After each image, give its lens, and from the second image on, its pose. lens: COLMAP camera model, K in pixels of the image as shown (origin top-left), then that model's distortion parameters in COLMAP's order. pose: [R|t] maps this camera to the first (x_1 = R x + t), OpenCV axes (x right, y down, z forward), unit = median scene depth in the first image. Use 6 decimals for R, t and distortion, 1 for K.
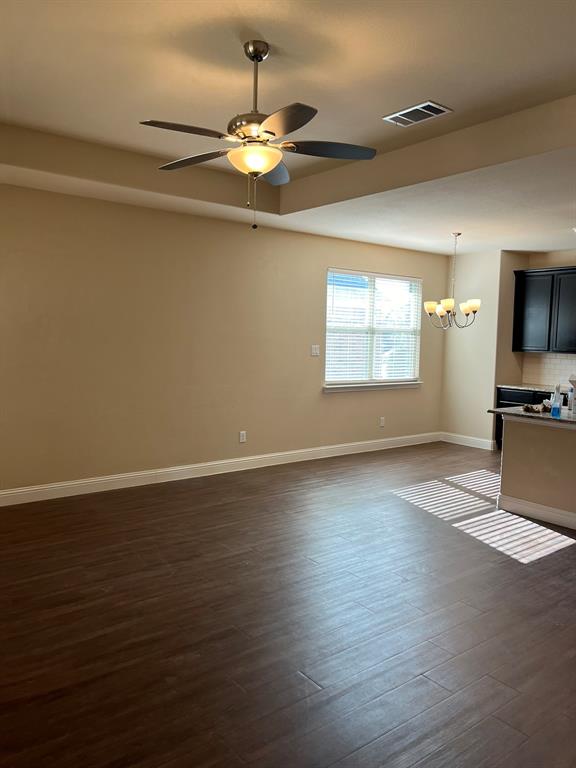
lens RADIAL K [[577.9, 0, 286.7], [0, 577.9, 387.9], [0, 0, 1]] dist [0.051229, -0.091398]
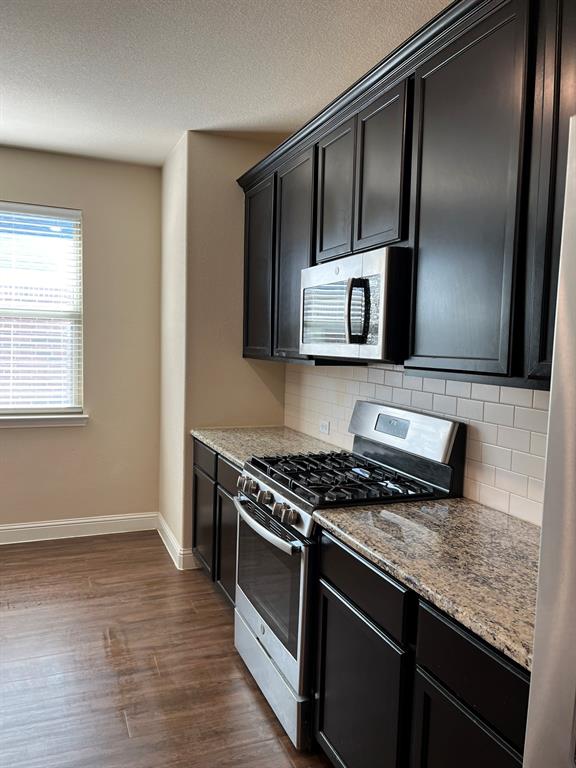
lens RADIAL K [[577.9, 0, 286.7], [0, 577.9, 387.9], [0, 0, 1]] dist [0.051229, -0.091398]
pose [[0.956074, 0.030732, -0.291511, 0.568825], [-0.035400, 0.999315, -0.010748, -0.036368], [0.290981, 0.020596, 0.956507, 0.588090]]
